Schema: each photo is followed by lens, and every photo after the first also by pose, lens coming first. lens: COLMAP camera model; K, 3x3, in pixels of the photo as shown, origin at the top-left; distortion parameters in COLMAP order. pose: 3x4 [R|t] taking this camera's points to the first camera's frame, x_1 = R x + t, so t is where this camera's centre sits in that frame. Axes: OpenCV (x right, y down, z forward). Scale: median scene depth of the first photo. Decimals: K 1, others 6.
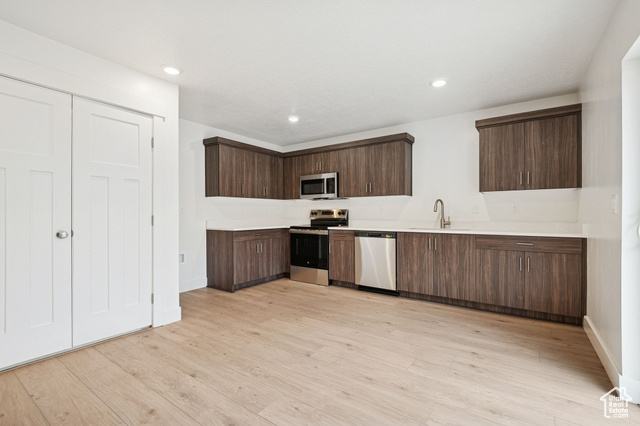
lens RADIAL K [[289.6, 0, 321.9], [0, 289.6, 213.9], [0, 0, 1]] dist [0.001747, -0.000297]
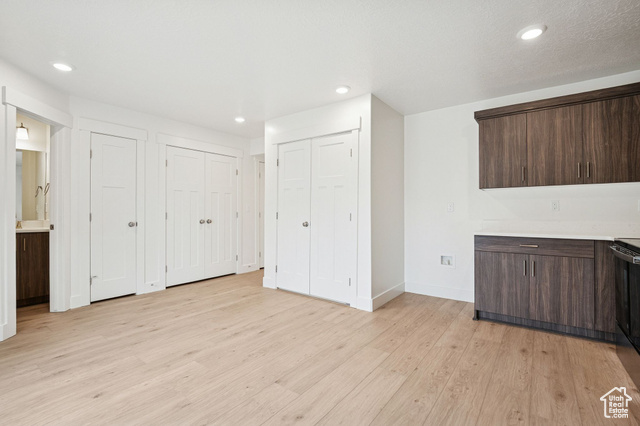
lens RADIAL K [[294.1, 0, 328.2], [0, 294.1, 211.4], [0, 0, 1]] dist [-0.002896, -0.000519]
pose [[-0.017331, 0.003114, -0.999845, 0.529717], [0.002333, 0.999993, 0.003074, -0.006616], [0.999847, -0.002279, -0.017338, 0.765891]]
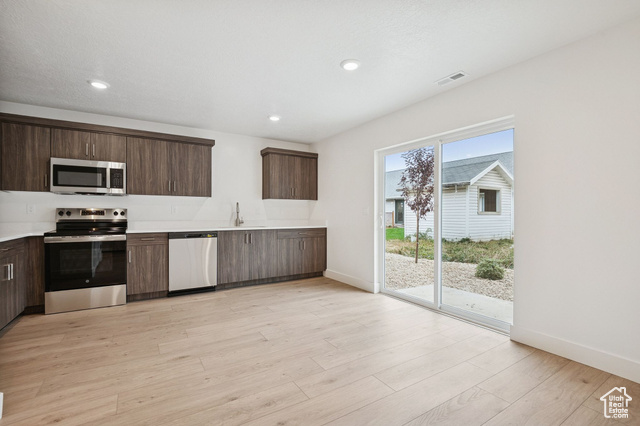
lens RADIAL K [[289.6, 0, 321.9], [0, 289.6, 213.9], [0, 0, 1]] dist [0.001747, -0.000297]
pose [[0.392896, 0.002714, 0.919579, -0.659228], [-0.004685, 0.999989, -0.000949, -0.003474], [-0.919571, -0.003935, 0.392904, 0.234075]]
